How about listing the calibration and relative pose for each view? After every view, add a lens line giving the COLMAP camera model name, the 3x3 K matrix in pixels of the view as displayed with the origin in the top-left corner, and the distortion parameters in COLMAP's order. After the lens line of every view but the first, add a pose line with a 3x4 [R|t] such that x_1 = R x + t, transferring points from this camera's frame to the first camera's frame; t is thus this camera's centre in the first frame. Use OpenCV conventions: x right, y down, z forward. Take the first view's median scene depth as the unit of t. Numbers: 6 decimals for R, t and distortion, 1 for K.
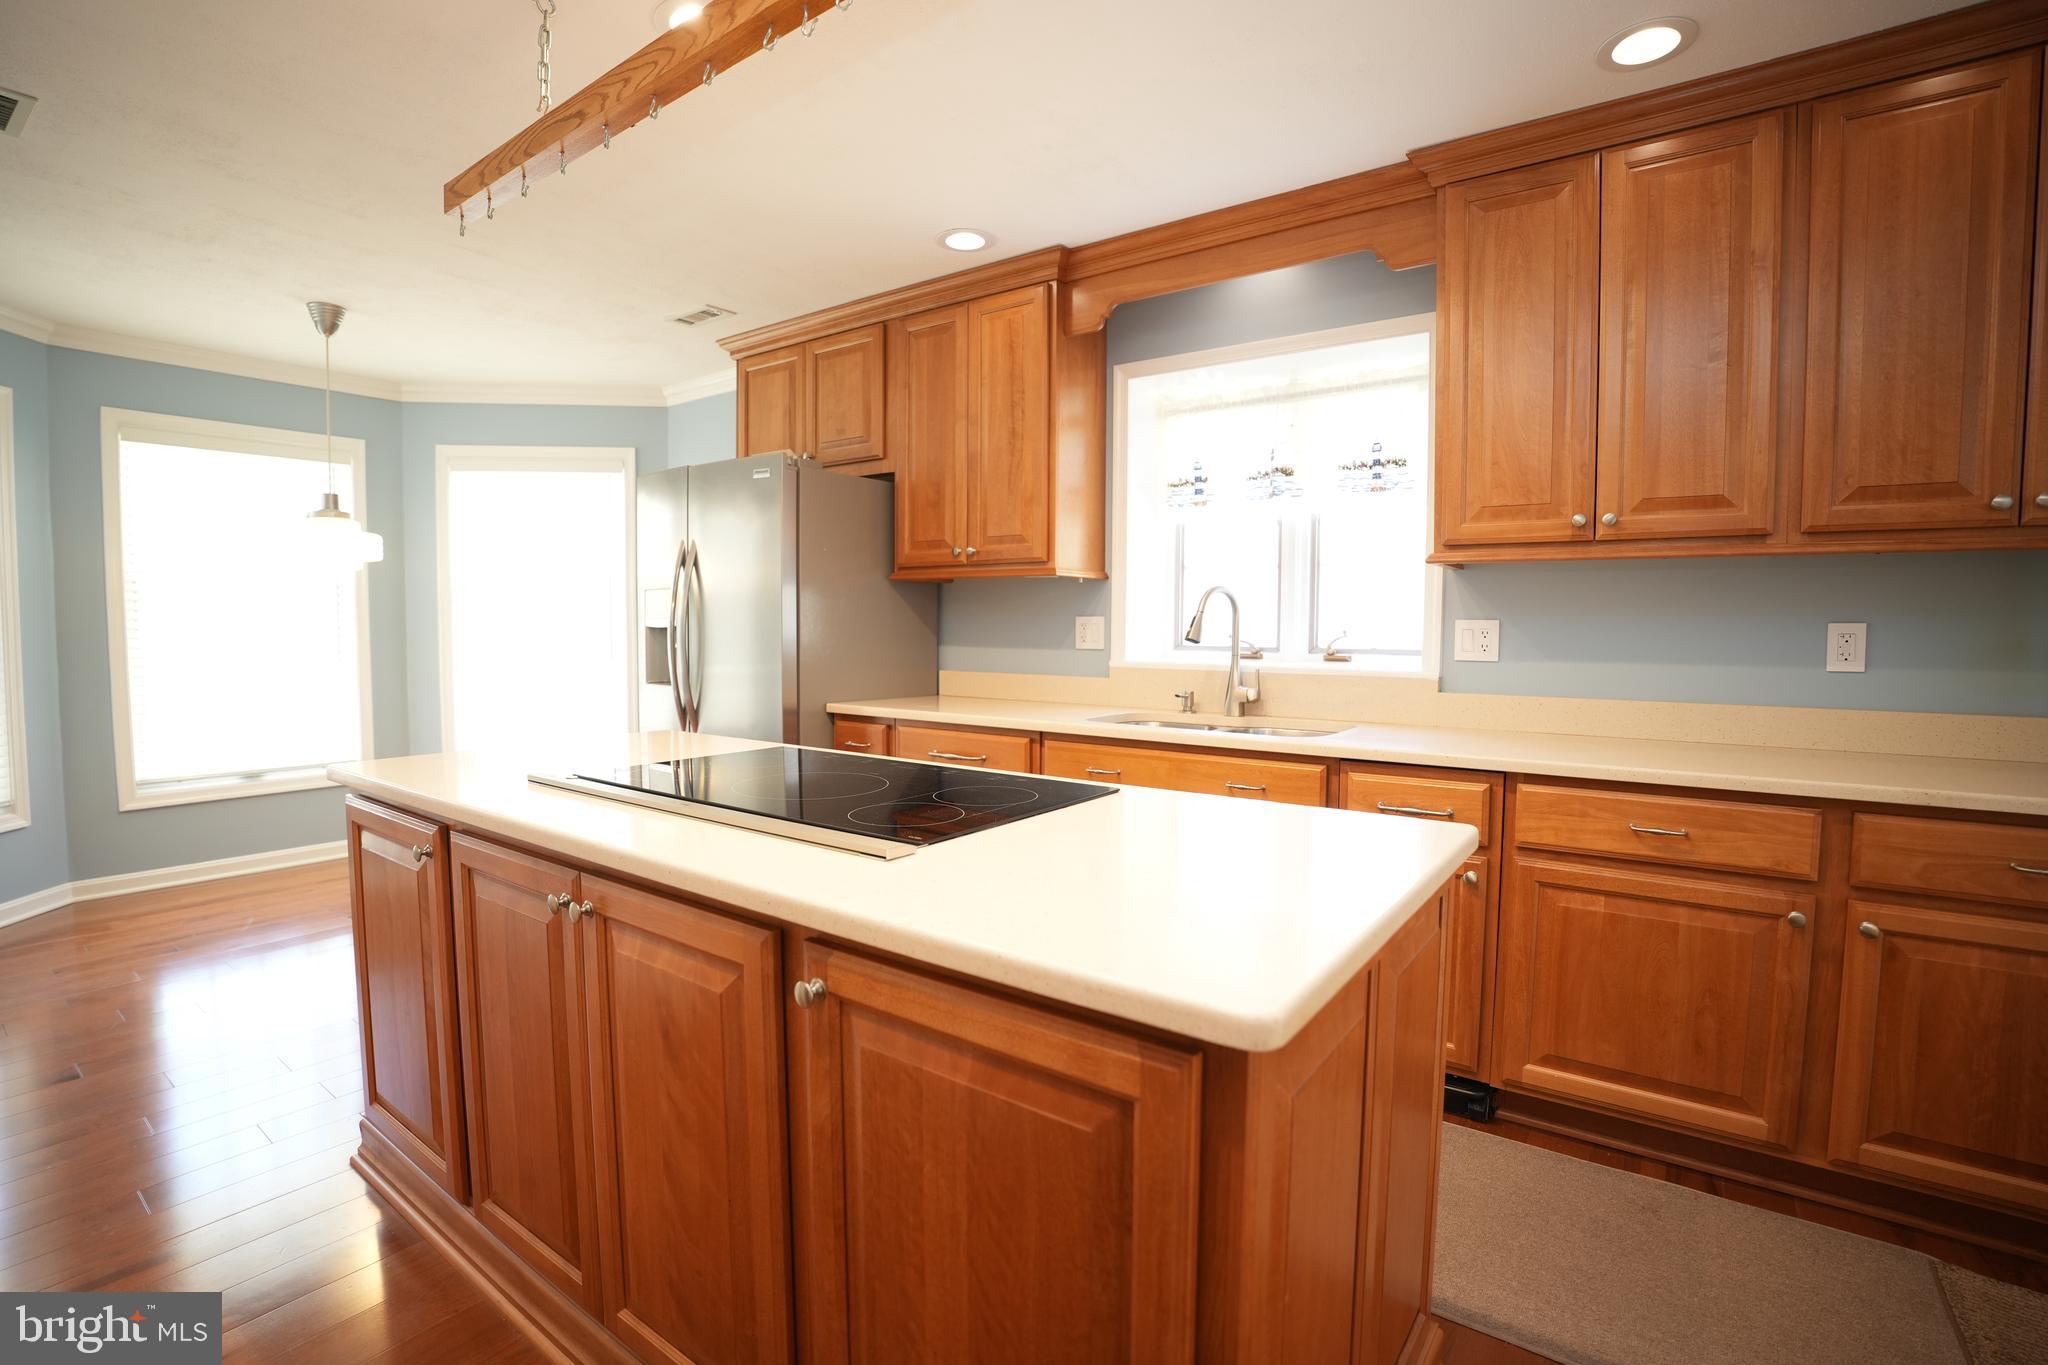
lens RADIAL K [[938.4, 0, 1018.4], [0, 938.4, 679.9], [0, 0, 1]] dist [-0.078512, 0.024948]
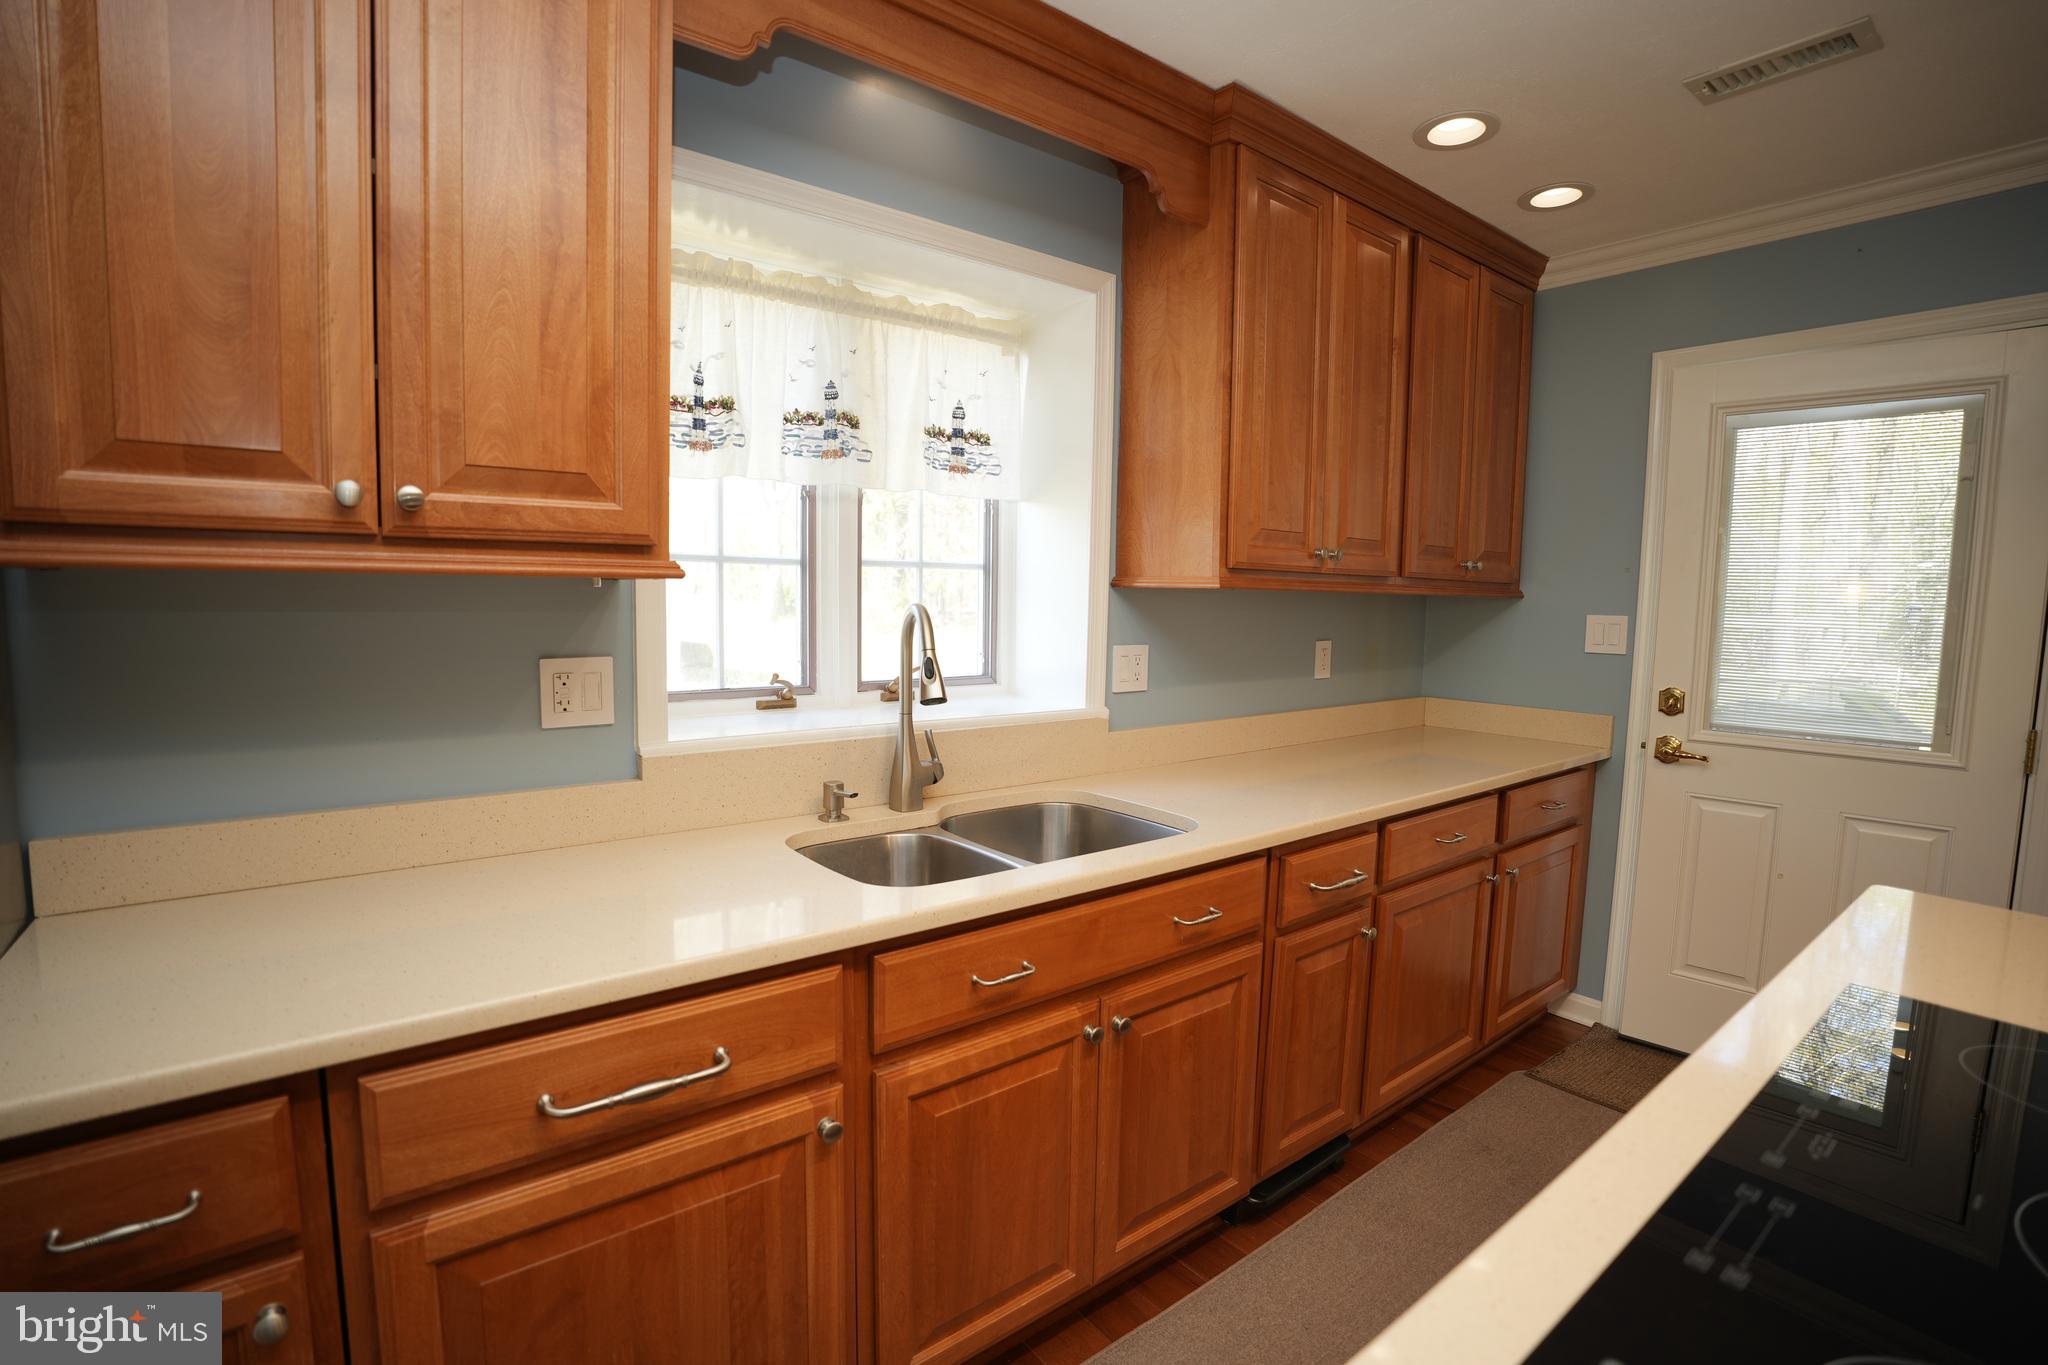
lens RADIAL K [[938.4, 0, 1018.4], [0, 938.4, 679.9], [0, 0, 1]] dist [-0.078512, 0.024948]
pose [[0.271170, -0.086063, 0.958676, -0.346809], [0.043639, 0.996070, 0.077076, -0.093555], [-0.961542, 0.020935, 0.273860, 0.760293]]
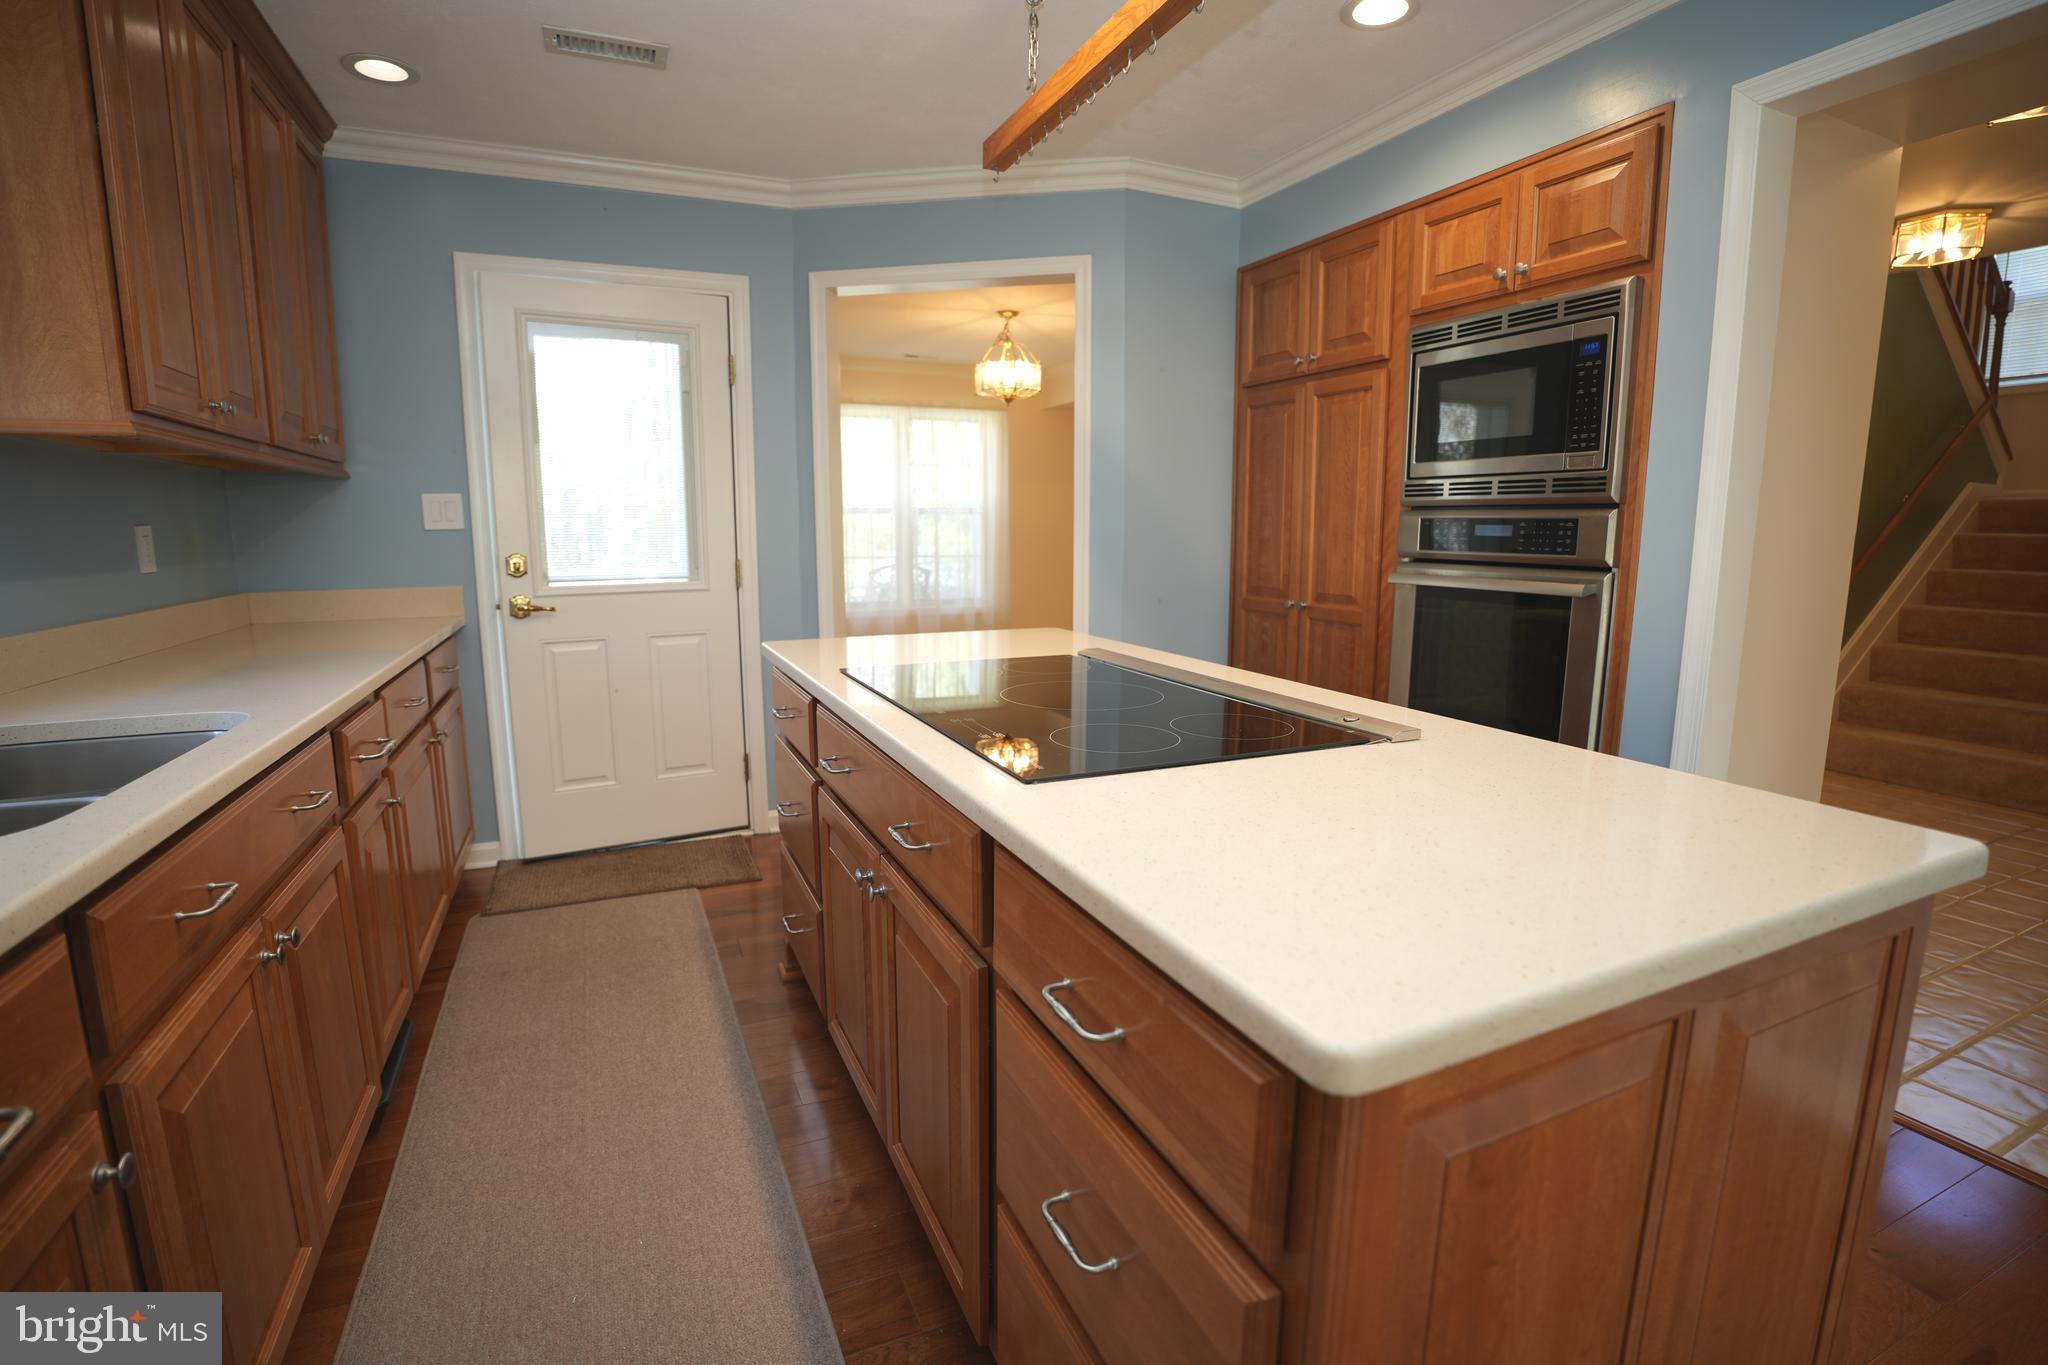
lens RADIAL K [[938.4, 0, 1018.4], [0, 938.4, 679.9], [0, 0, 1]] dist [-0.078512, 0.024948]
pose [[-0.869055, -0.081370, 0.487977, -0.343855], [0.029345, 0.976165, 0.215036, -0.058144], [-0.493844, 0.201198, -0.845954, 1.012625]]
